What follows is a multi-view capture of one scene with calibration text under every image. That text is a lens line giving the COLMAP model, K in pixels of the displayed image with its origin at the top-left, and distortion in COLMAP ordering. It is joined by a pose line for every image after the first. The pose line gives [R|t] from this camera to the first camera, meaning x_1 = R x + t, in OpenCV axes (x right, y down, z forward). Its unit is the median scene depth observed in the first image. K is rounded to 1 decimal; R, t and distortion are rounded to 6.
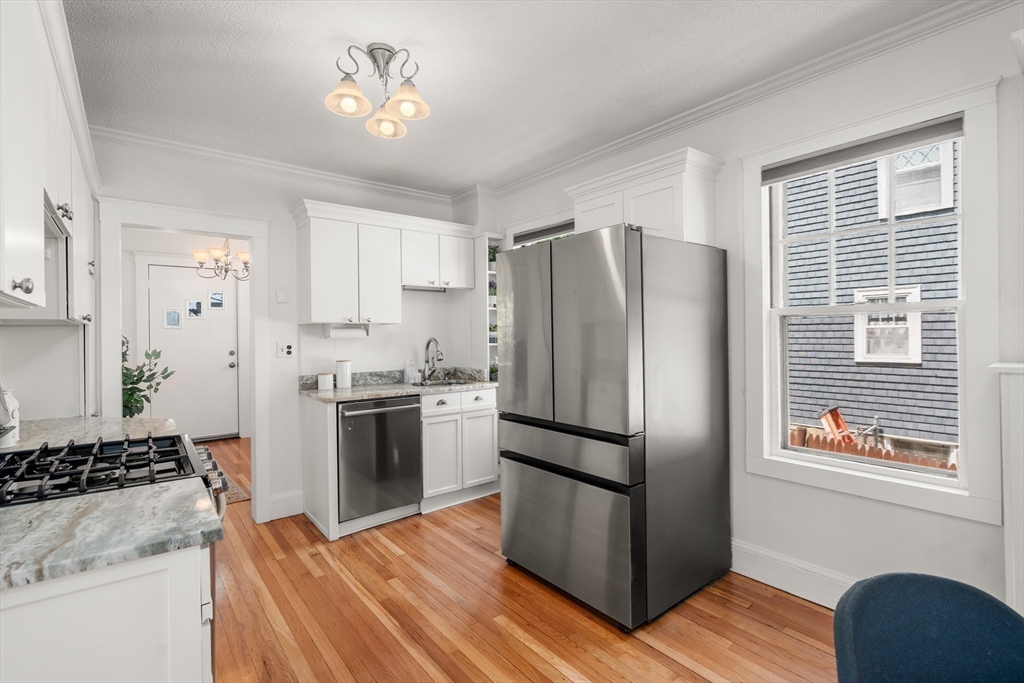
lens RADIAL K [[471.5, 0, 501.1], [0, 471.5, 337.7], [0, 0, 1]] dist [-0.000123, 0.000037]
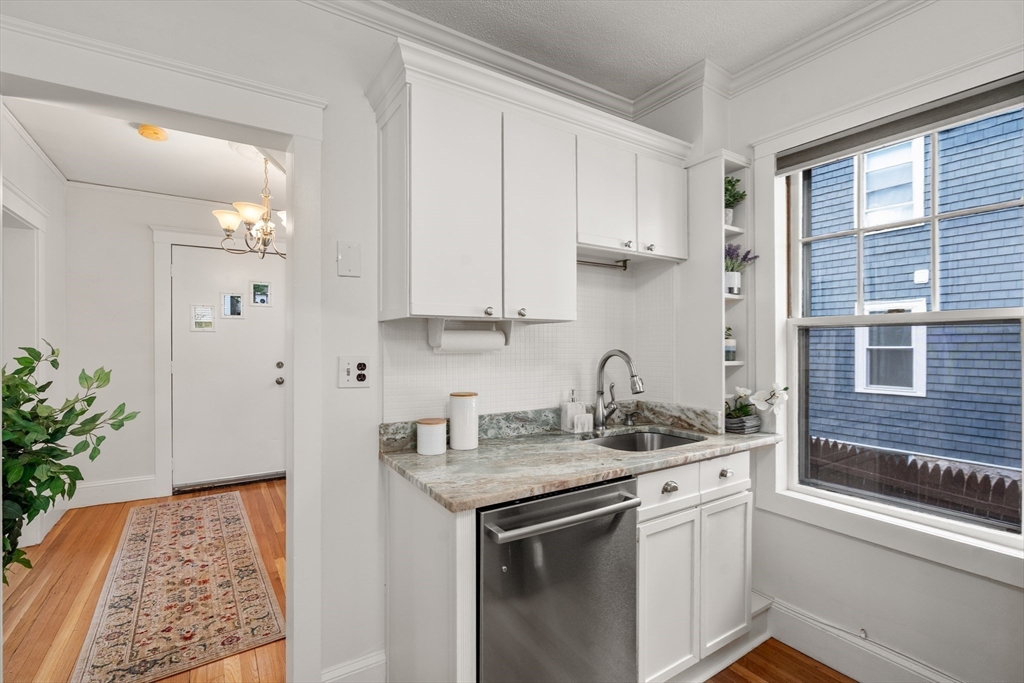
lens RADIAL K [[471.1, 0, 507.8], [0, 471.1, 345.4], [0, 0, 1]] dist [0.000892, 0.000426]
pose [[0.995378, 0.011700, -0.095320, -0.234716], [-0.011902, 0.999928, -0.001550, -0.002354], [0.095295, 0.002678, 0.995445, 0.490571]]
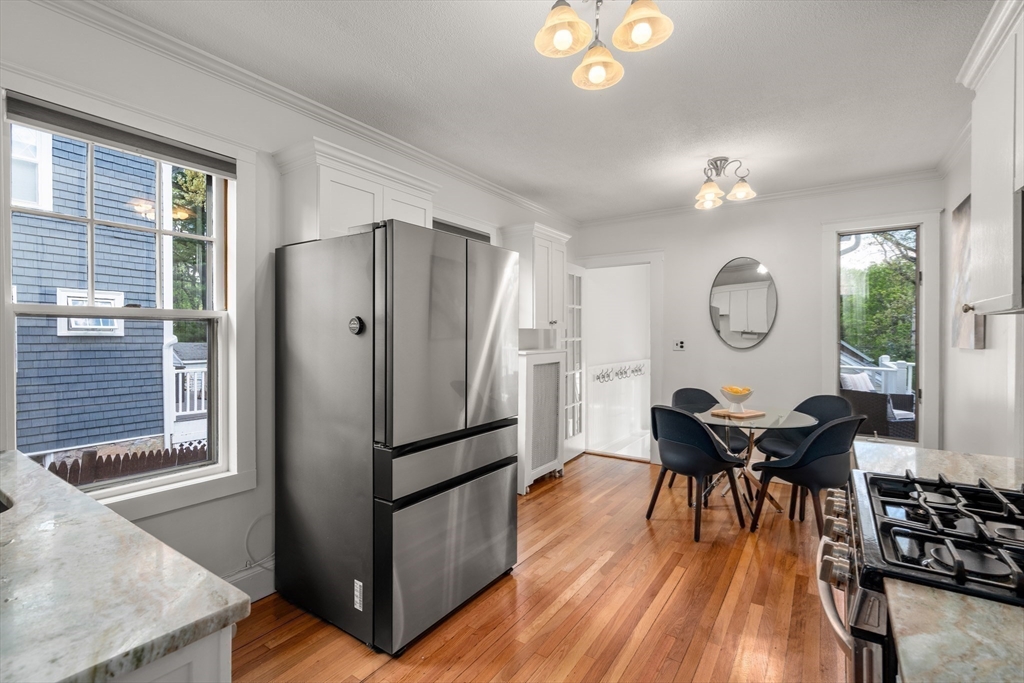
lens RADIAL K [[464.4, 0, 512.9], [0, 464.4, 334.9], [0, 0, 1]] dist [-0.001752, -0.000119]
pose [[-0.302262, 0.013643, 0.953127, -0.523090], [0.008411, 0.999897, -0.011645, 0.000102], [-0.953188, 0.004497, -0.302345, 0.767762]]
